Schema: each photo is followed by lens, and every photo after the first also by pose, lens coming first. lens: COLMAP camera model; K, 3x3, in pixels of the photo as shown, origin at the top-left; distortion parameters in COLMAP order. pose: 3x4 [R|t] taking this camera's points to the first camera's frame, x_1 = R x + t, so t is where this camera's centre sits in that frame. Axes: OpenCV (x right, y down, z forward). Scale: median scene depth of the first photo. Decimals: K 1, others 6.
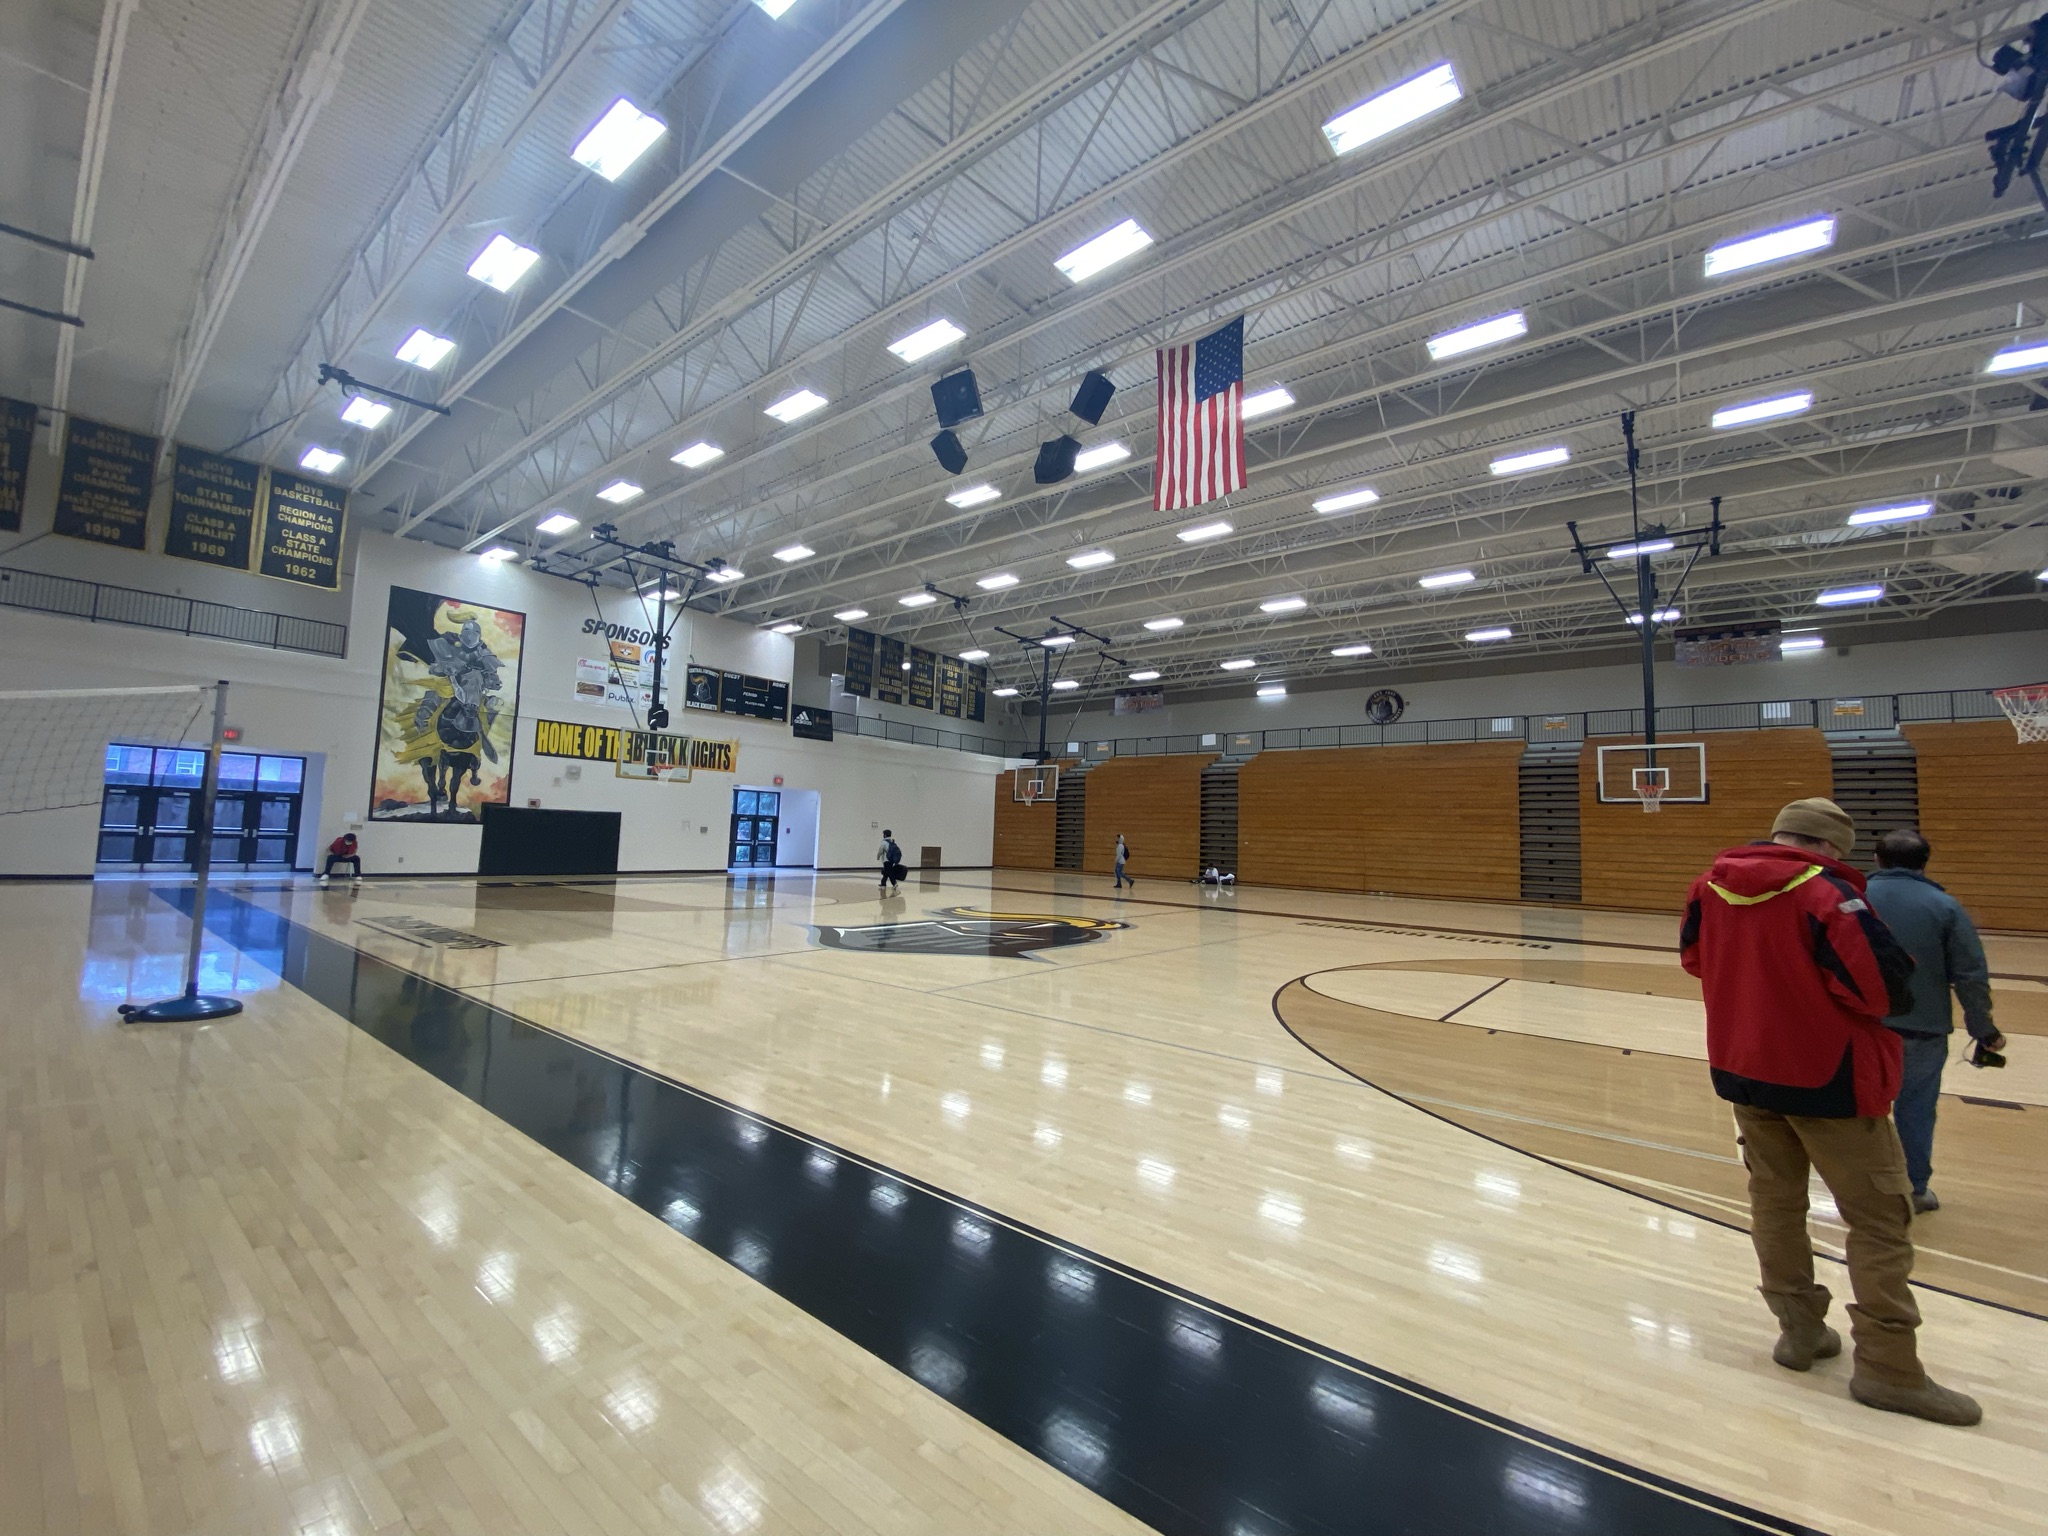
lens RADIAL K [[841.5, 0, 1024.0], [0, 841.5, 768.0], [0, 0, 1]] dist [0.049527, -0.042325]
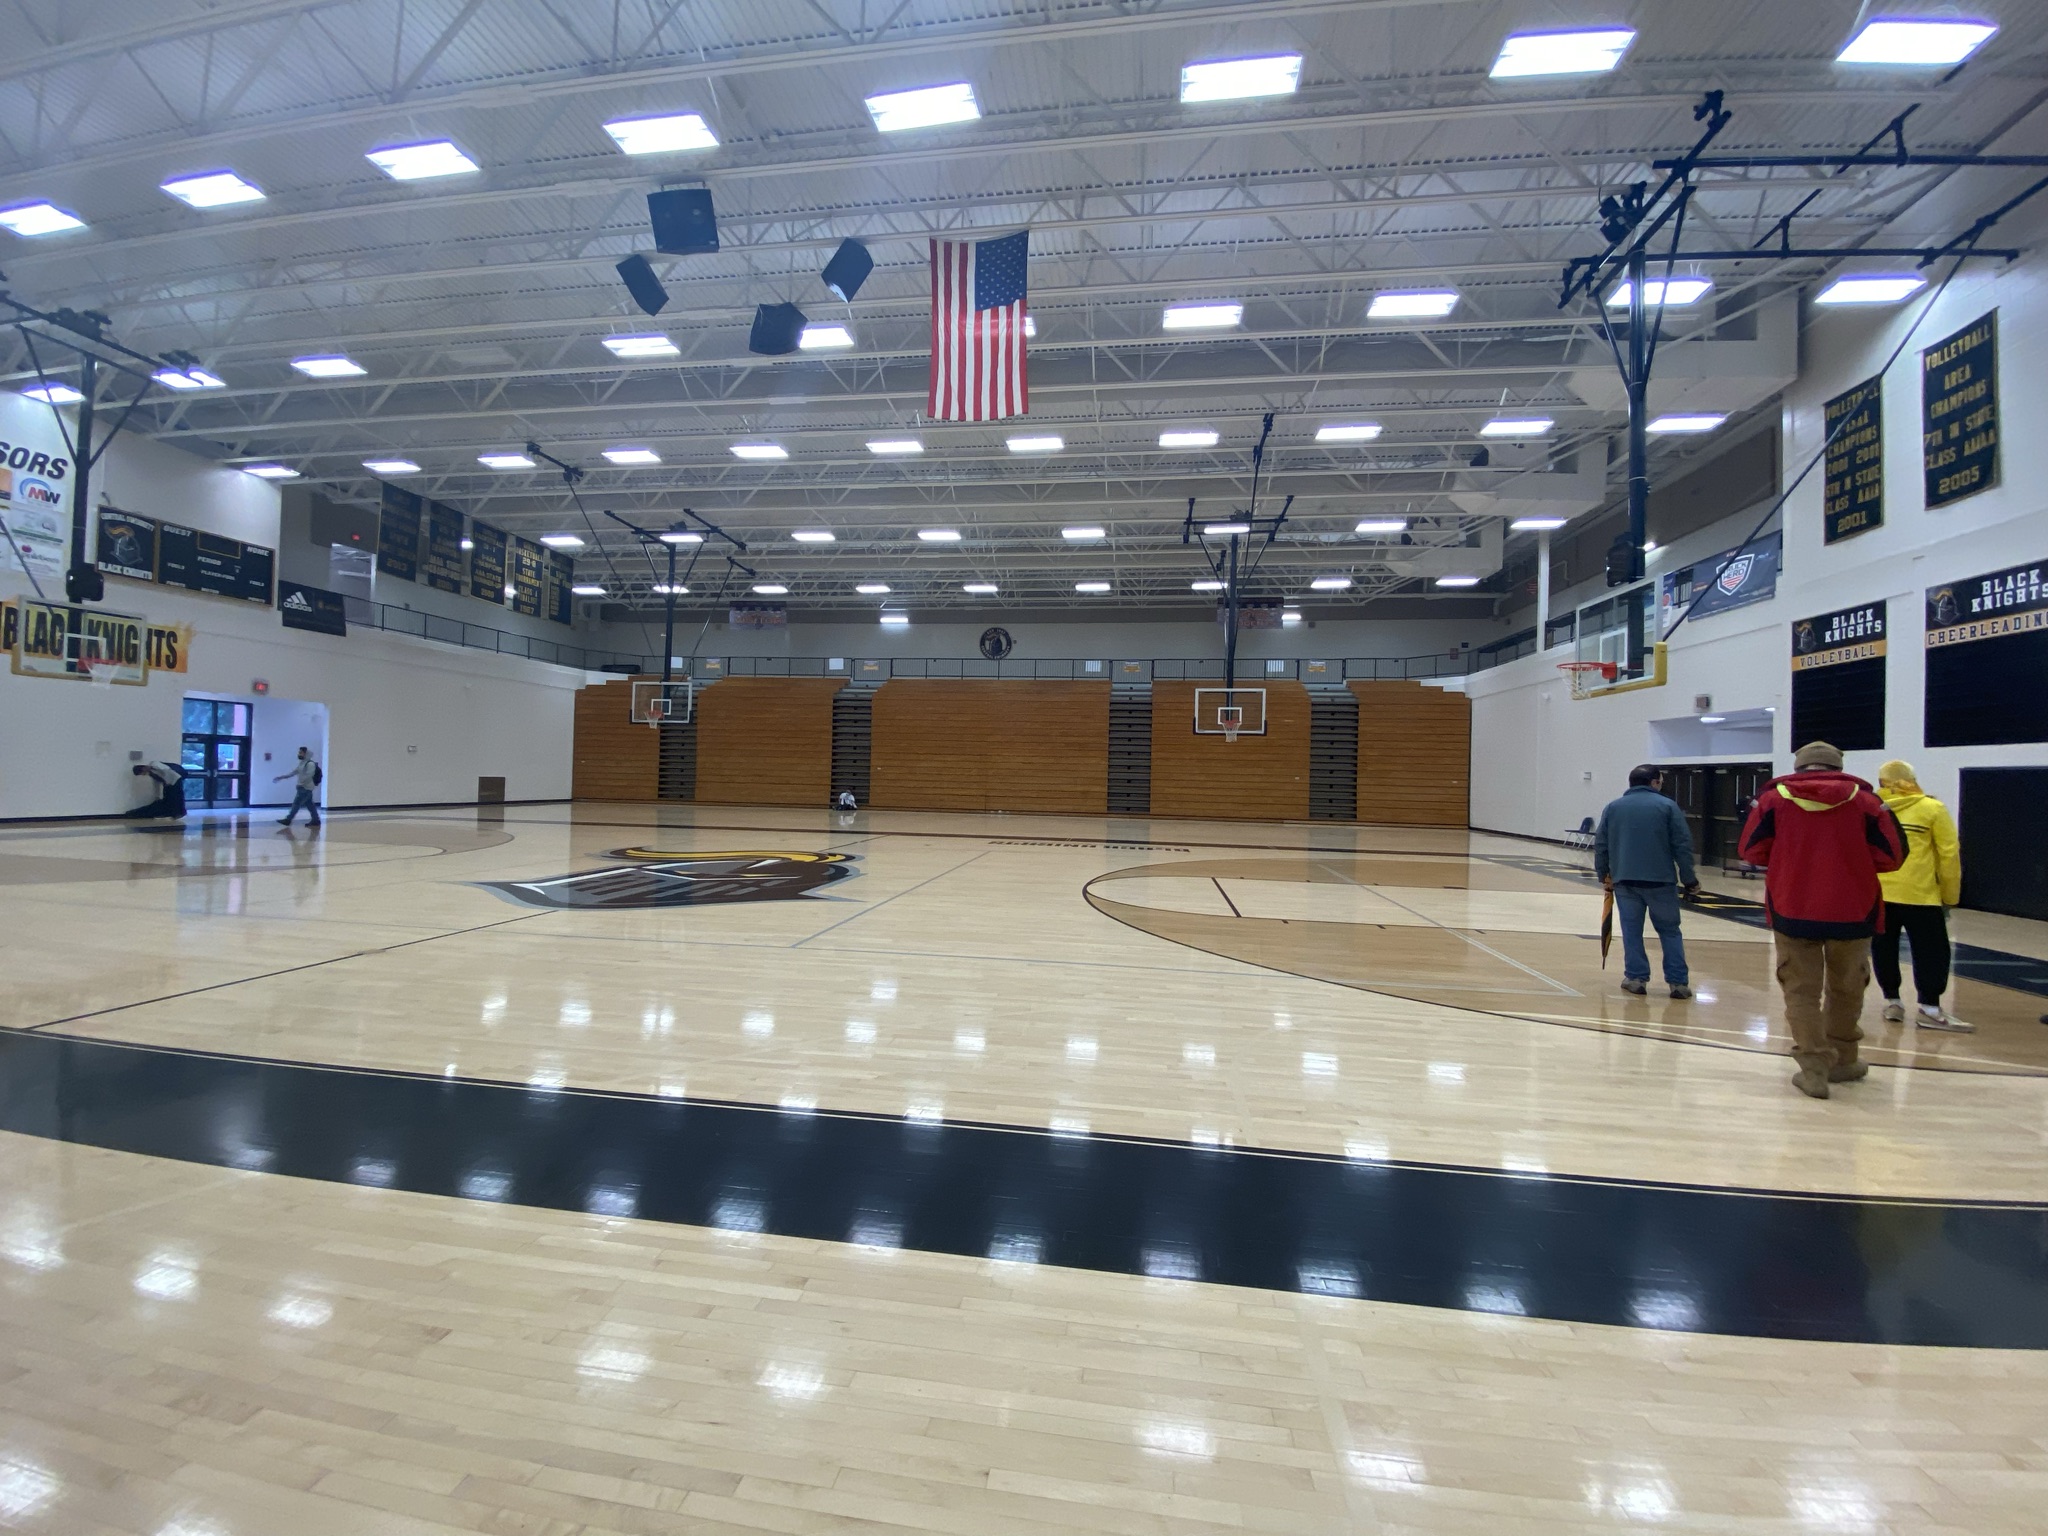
lens RADIAL K [[841.5, 0, 1024.0], [0, 841.5, 768.0], [0, 0, 1]] dist [0.049527, -0.042325]
pose [[0.855743, -0.007991, 0.517340, -0.122485], [-0.038251, 0.996167, 0.078659, 0.002266], [-0.515985, -0.087101, 0.852158, 0.056097]]
